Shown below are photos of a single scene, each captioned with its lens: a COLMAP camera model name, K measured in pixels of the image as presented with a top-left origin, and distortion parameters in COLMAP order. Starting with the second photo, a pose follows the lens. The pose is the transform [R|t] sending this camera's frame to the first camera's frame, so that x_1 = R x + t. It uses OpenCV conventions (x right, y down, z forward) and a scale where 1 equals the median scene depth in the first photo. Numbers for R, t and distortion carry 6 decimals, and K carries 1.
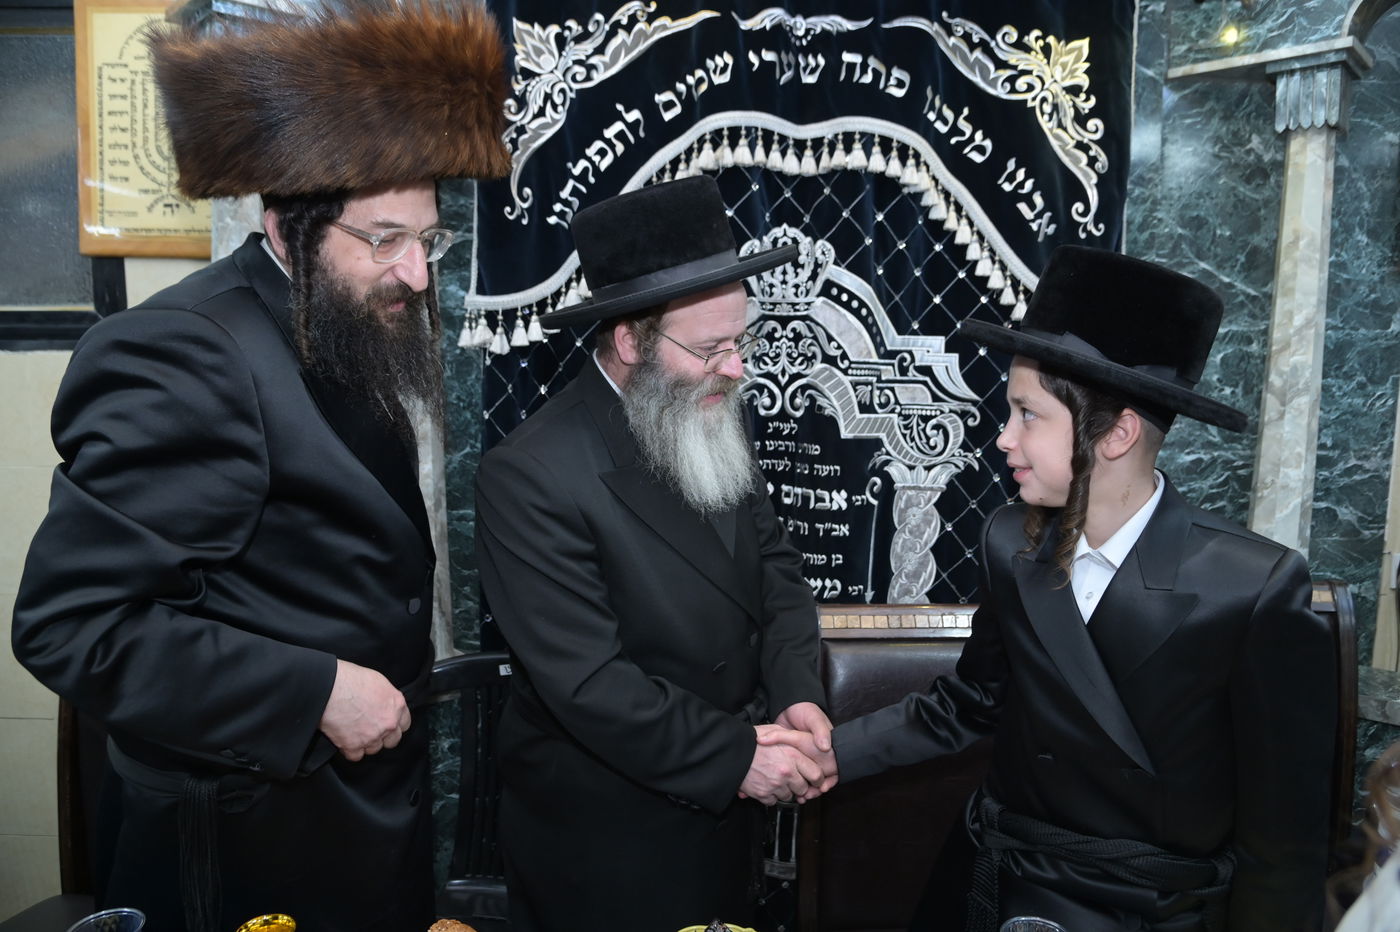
lens RADIAL K [[945.4, 0, 712.4], [0, 945.4, 471.2], [0, 0, 1]] dist [-0.110416, 0.050680]
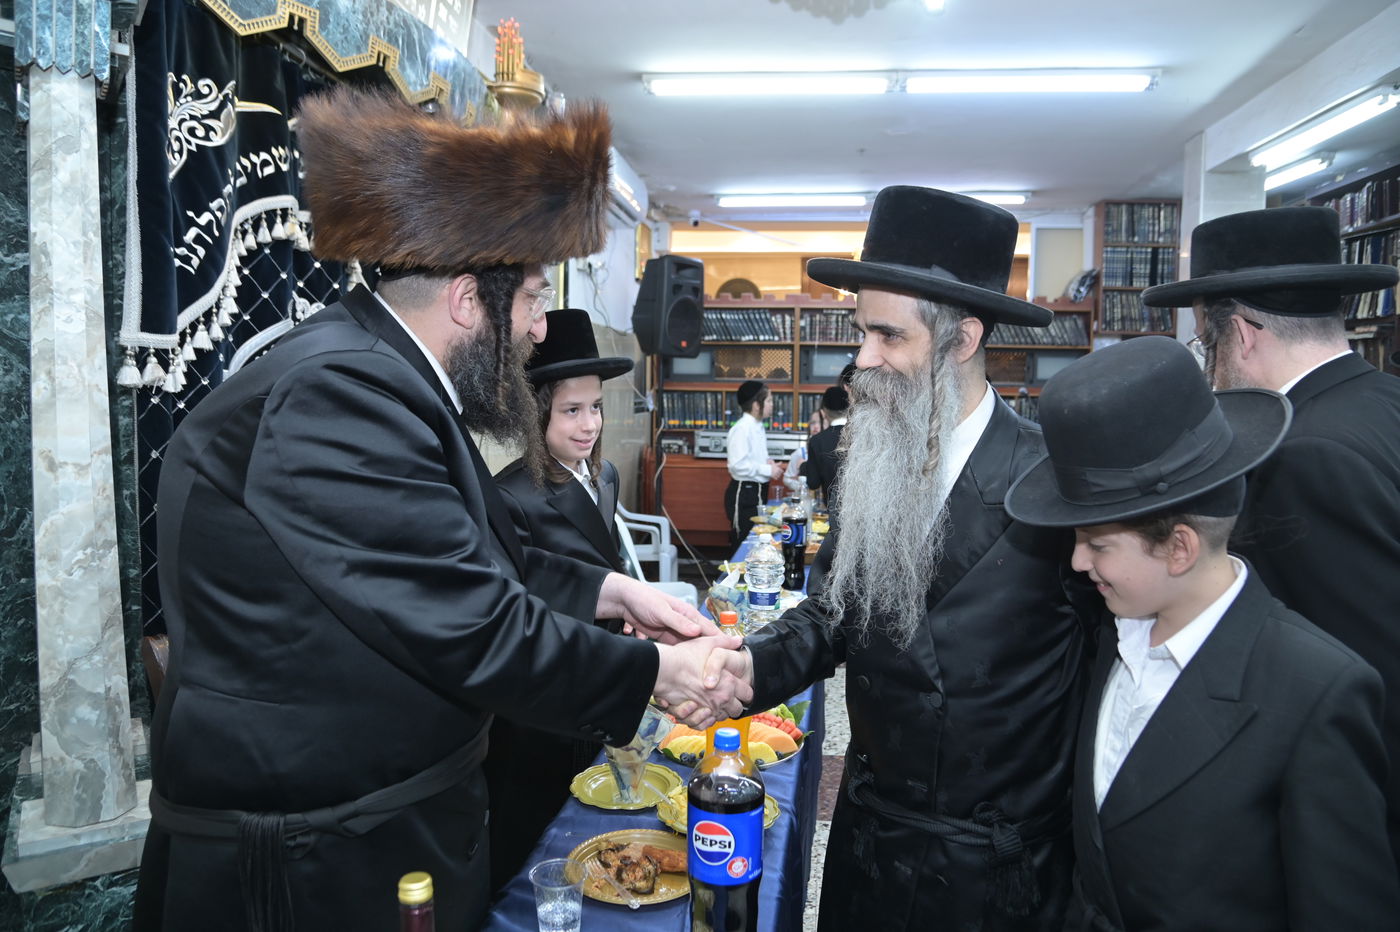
lens RADIAL K [[945.4, 0, 730.2], [0, 945.4, 478.0], [0, 0, 1]] dist [-0.110416, 0.050680]
pose [[0.107243, -0.105954, 0.988571, -1.129157], [0.110057, 0.989460, 0.094110, -0.059950], [-0.988123, 0.098706, 0.117774, 0.300323]]
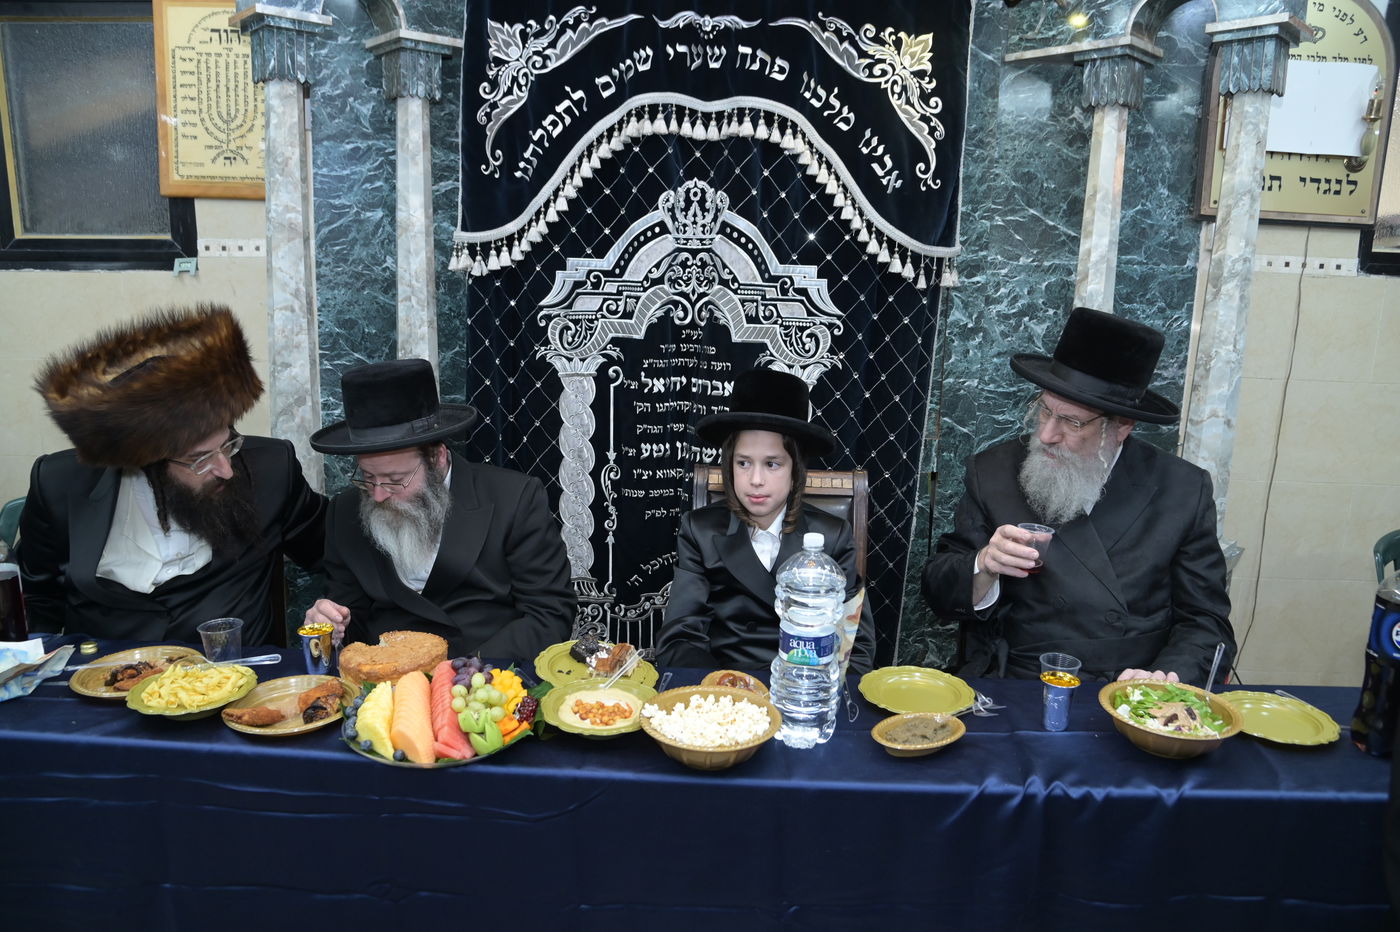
lens RADIAL K [[945.4, 0, 711.3], [0, 945.4, 467.2], [0, 0, 1]] dist [-0.110416, 0.050680]
pose [[0.999565, 0.018237, -0.023183, 0.140680], [-0.016324, 0.996648, 0.080163, 0.034621], [0.024567, -0.079750, 0.996512, -0.340817]]
